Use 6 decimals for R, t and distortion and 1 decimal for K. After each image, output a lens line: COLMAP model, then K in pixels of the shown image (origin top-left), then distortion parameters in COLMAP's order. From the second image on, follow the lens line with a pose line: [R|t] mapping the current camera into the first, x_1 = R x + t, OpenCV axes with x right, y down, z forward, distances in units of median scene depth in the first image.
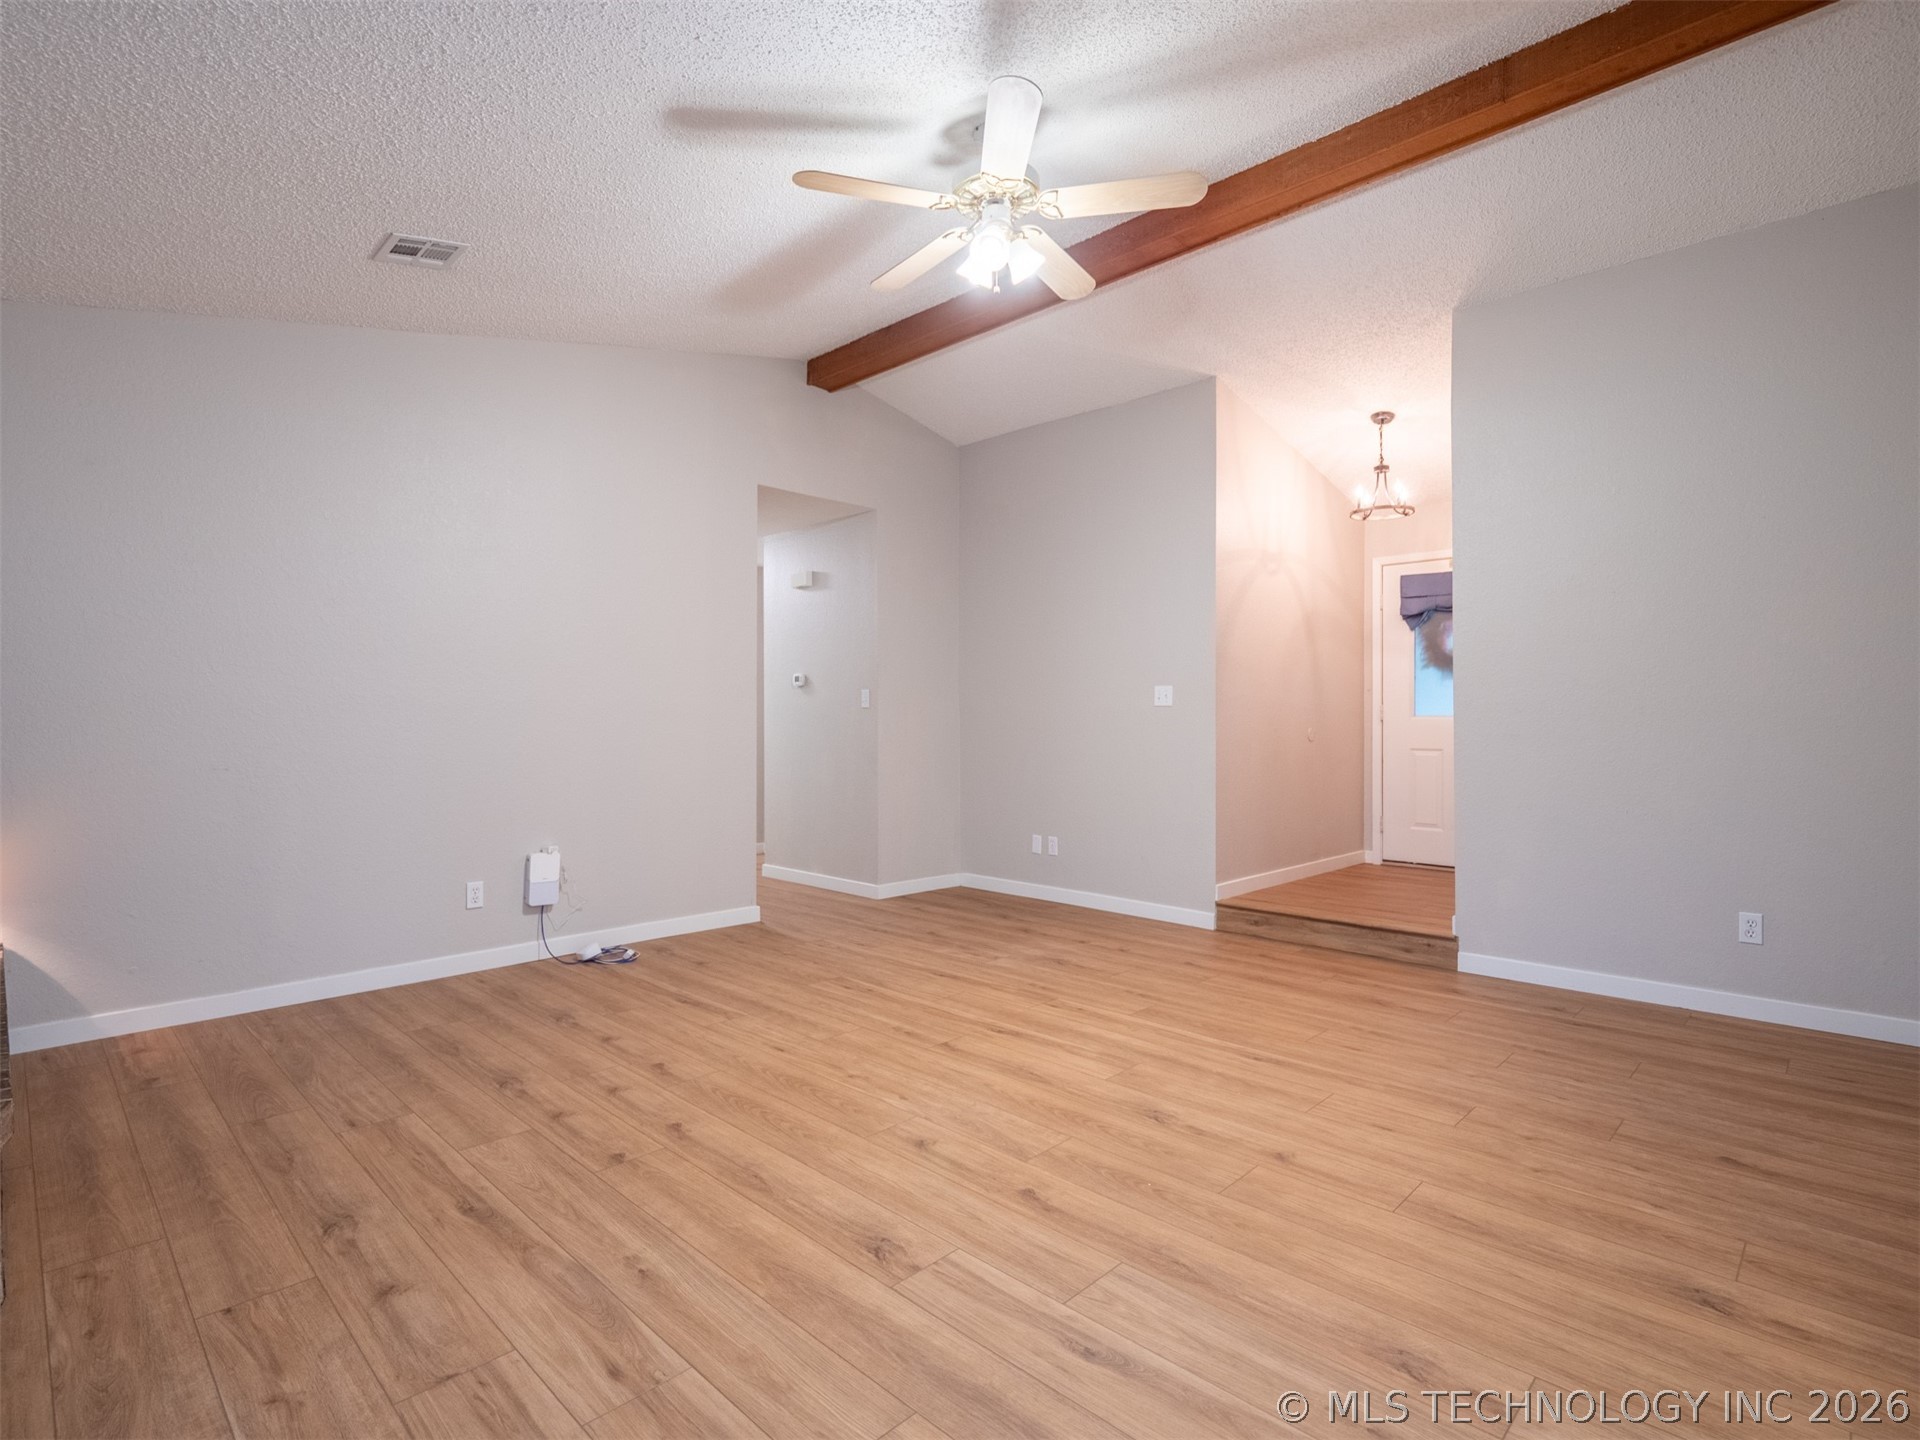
lens RADIAL K [[945.2, 0, 954.2], [0, 945.2, 717.1], [0, 0, 1]] dist [-0.011397, 0.000501]
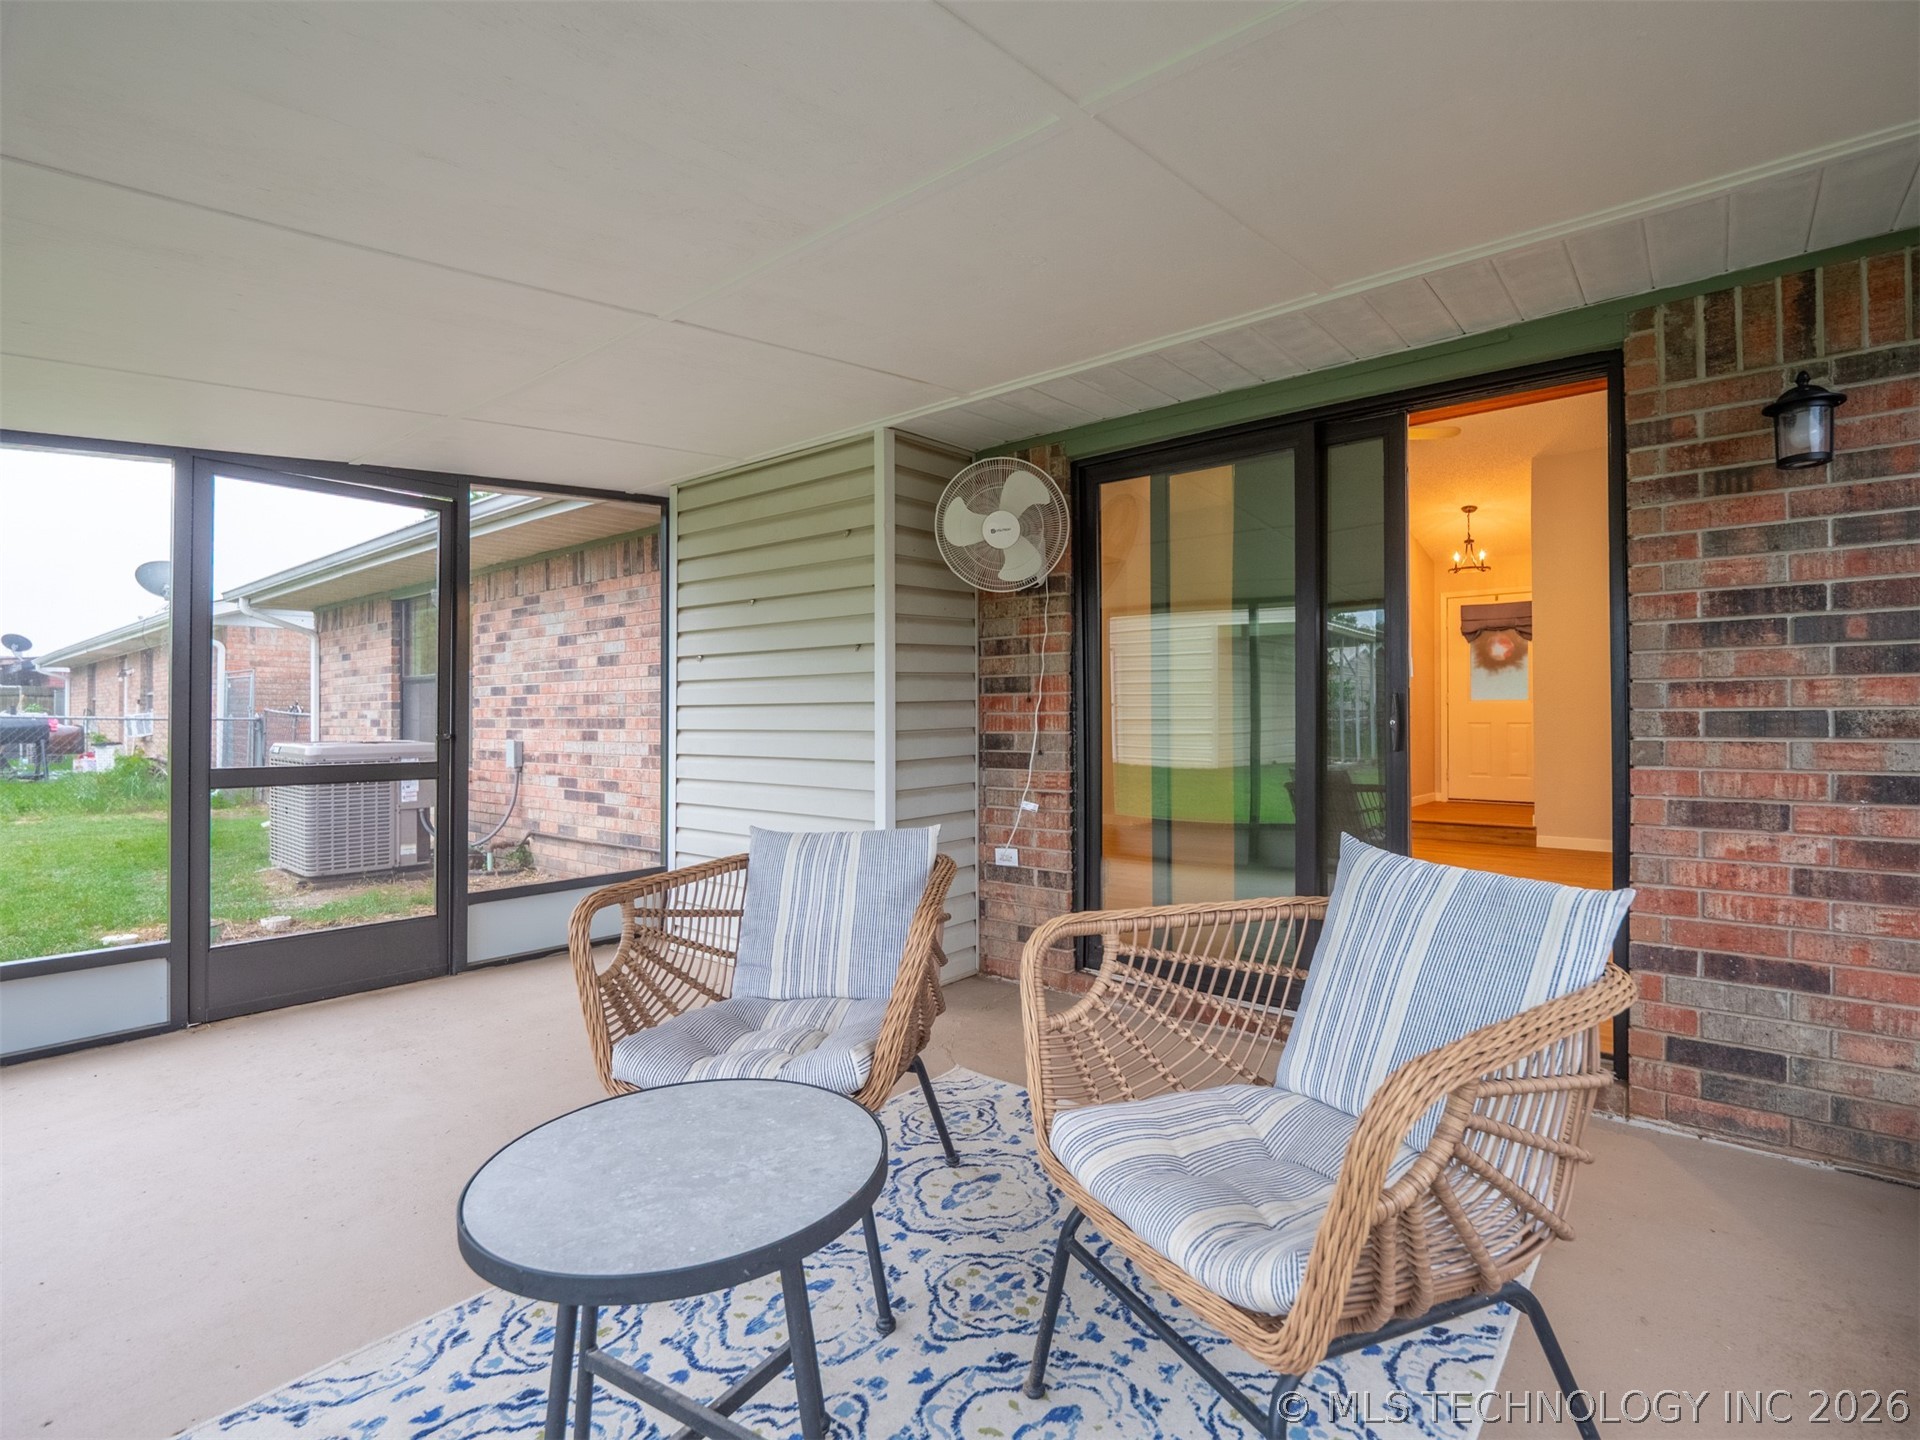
lens RADIAL K [[945.2, 0, 961.9], [0, 945.2, 714.9], [0, 0, 1]] dist [-0.011397, 0.000501]
pose [[0.997139, -0.003190, 0.075524, -0.419180], [0.002845, 0.999985, 0.004677, 0.012178], [-0.075538, -0.004449, 0.997133, -0.413259]]
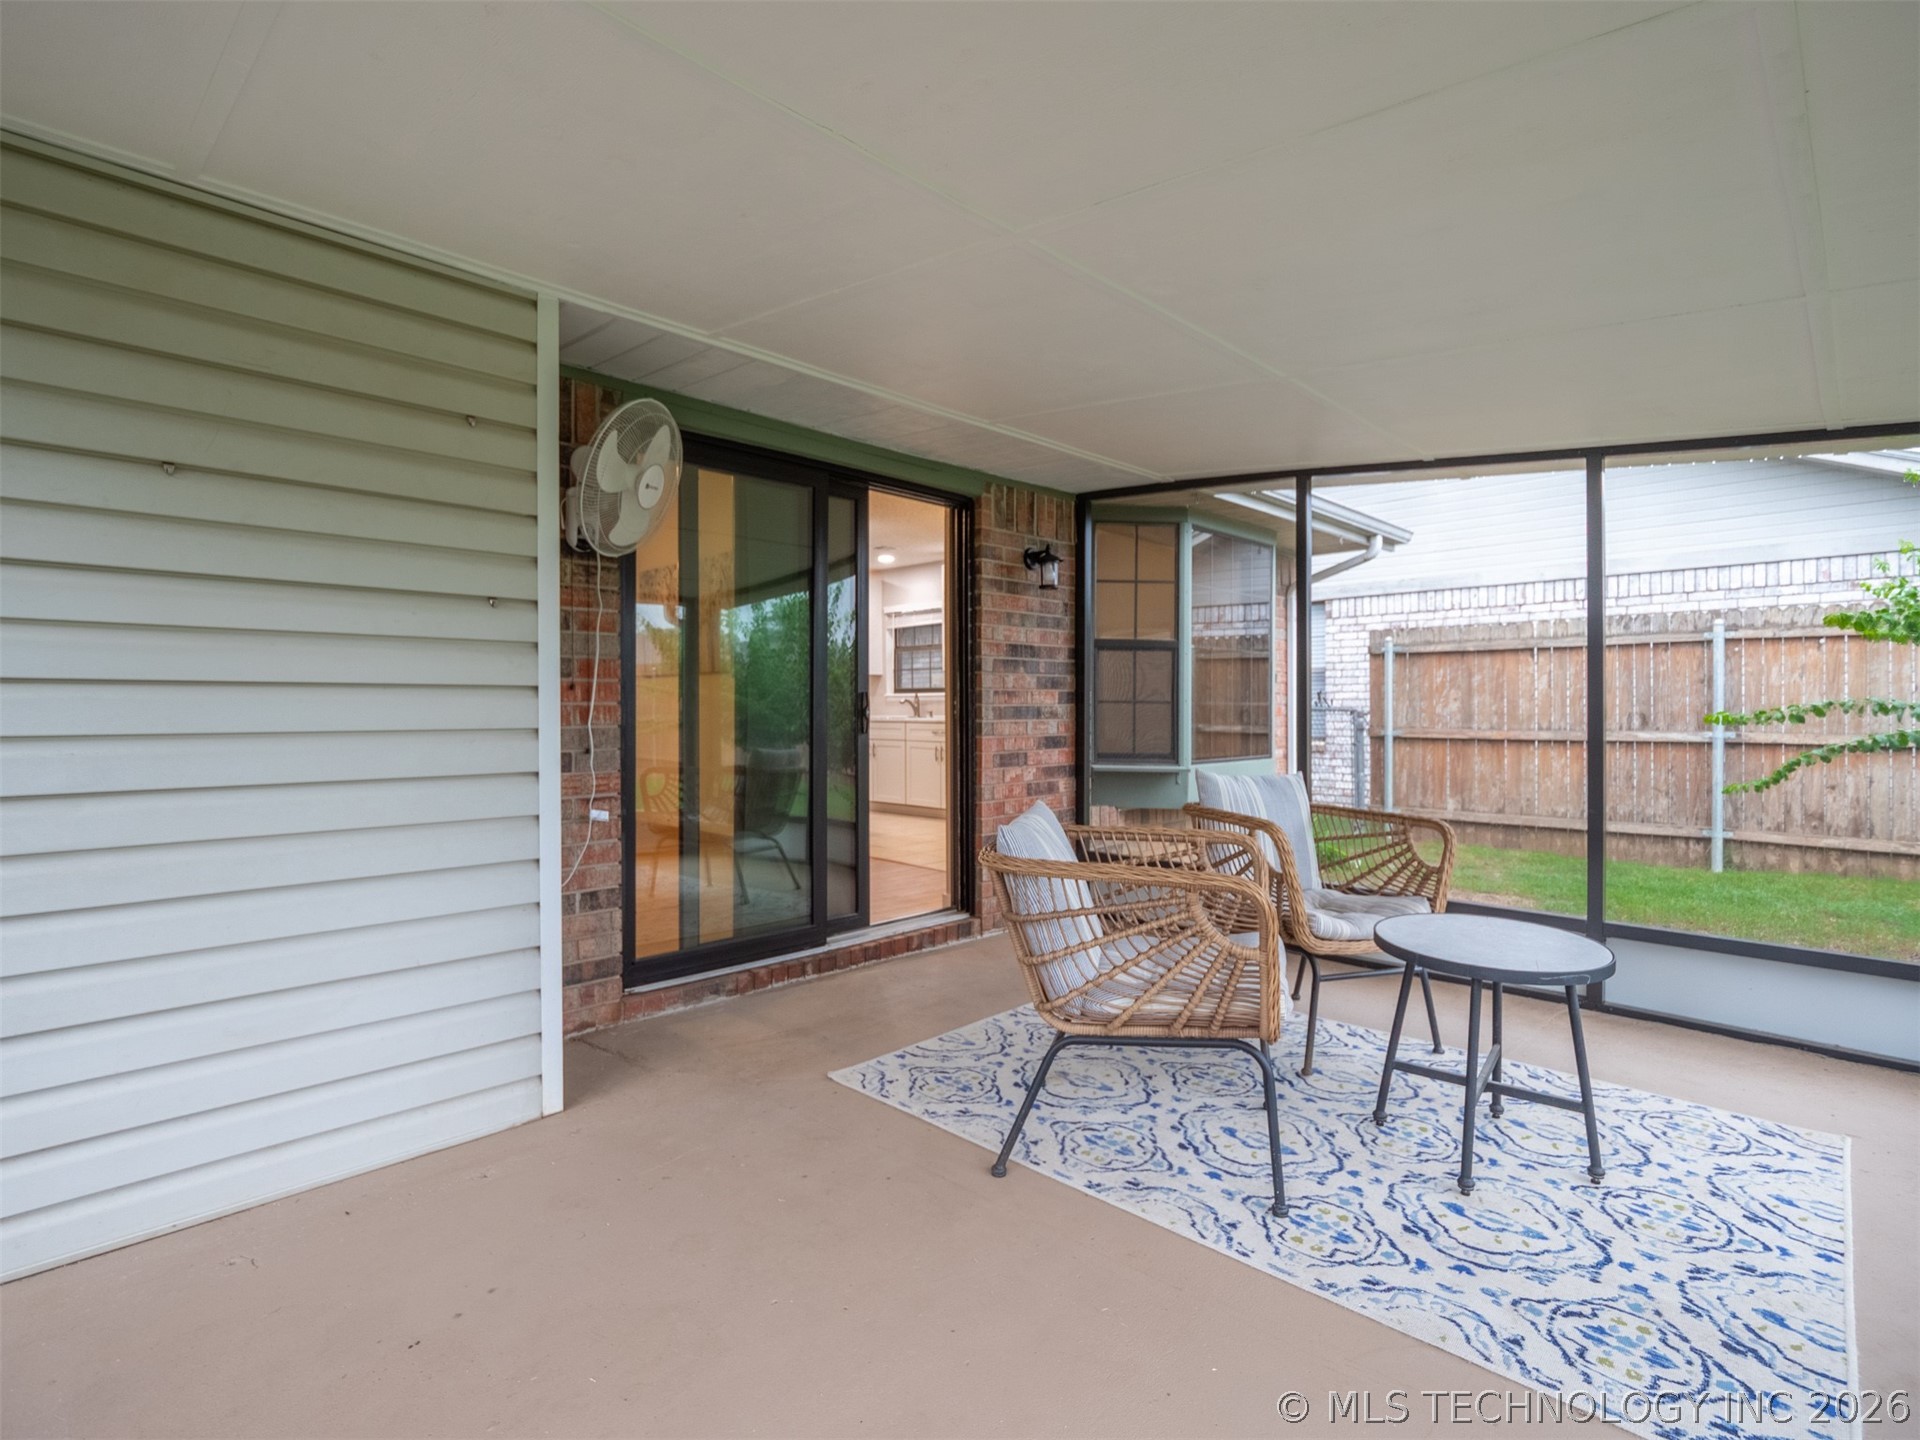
lens RADIAL K [[945.2, 0, 956.4], [0, 945.2, 716.3], [0, 0, 1]] dist [-0.011397, 0.000501]
pose [[0.003891, -0.010804, 0.999934, -1.502536], [-0.007808, 0.999911, 0.010834, 0.016249], [-0.999962, -0.007850, 0.003807, 0.652442]]
